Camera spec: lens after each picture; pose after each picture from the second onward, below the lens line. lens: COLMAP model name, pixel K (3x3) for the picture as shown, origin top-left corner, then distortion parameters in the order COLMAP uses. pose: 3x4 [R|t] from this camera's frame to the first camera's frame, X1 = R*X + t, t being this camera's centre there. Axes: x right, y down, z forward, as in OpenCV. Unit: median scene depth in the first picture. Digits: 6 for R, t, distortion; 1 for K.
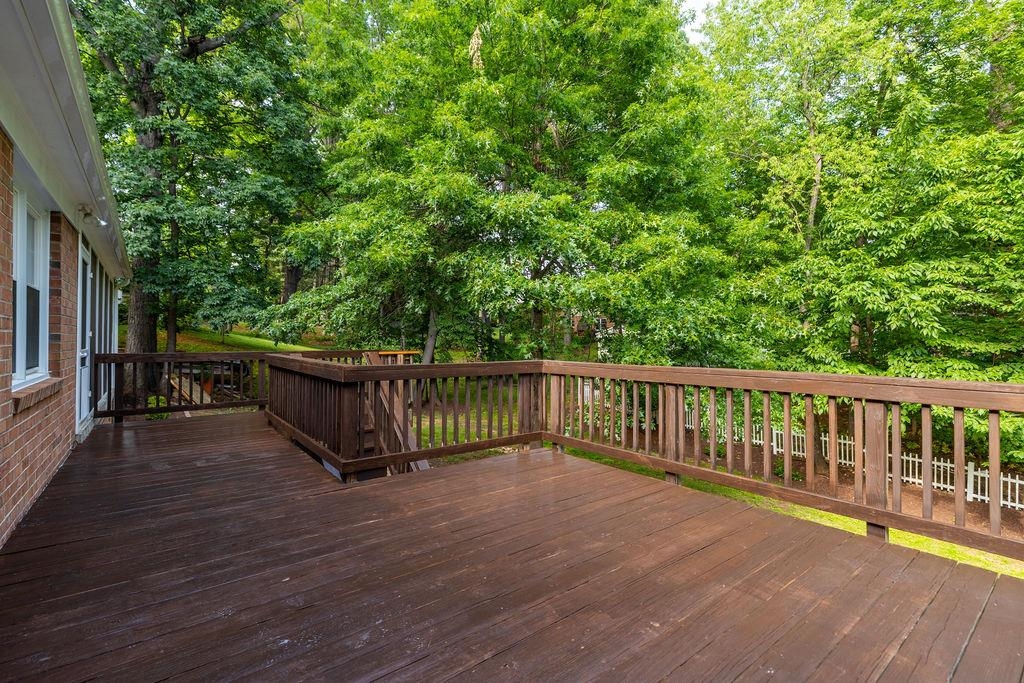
lens RADIAL K [[467.0, 0, 522.0], [0, 467.0, 344.3], [0, 0, 1]] dist [-0.000698, 0.001536]
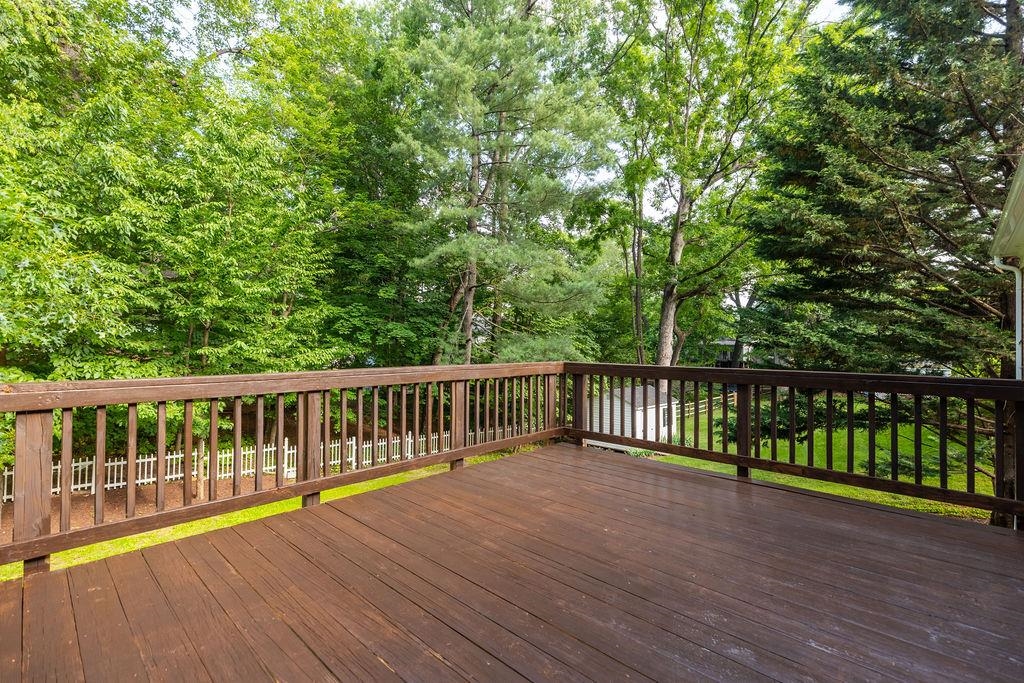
lens RADIAL K [[467.0, 0, 511.6], [0, 467.0, 341.5], [0, 0, 1]] dist [-0.000698, 0.001536]
pose [[-0.136535, 0.001181, 0.990635, -0.216417], [0.006725, 0.999977, -0.000266, -0.001045], [-0.990612, 0.006626, -0.136540, 0.280344]]
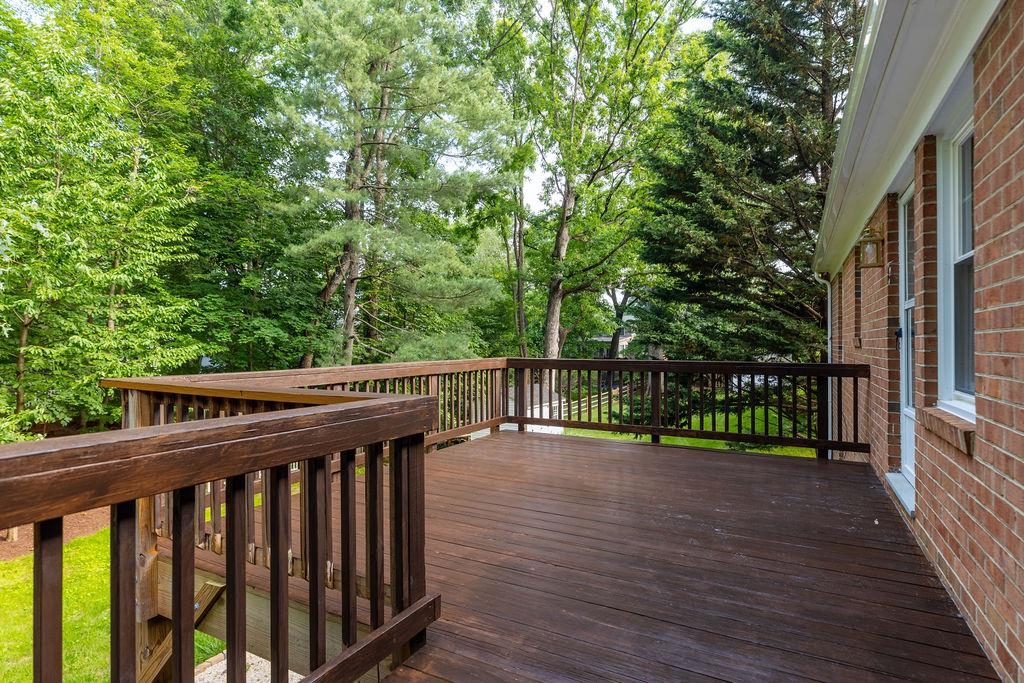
lens RADIAL K [[550.3, 0, 518.5], [0, 550.3, 336.3], [0, 0, 1]] dist [-0.005033, 0.000818]
pose [[-0.416830, 0.006088, 0.908964, -0.337609], [0.010298, 0.999945, -0.001975, -0.003314], [-0.908926, 0.008537, -0.416870, 0.419095]]
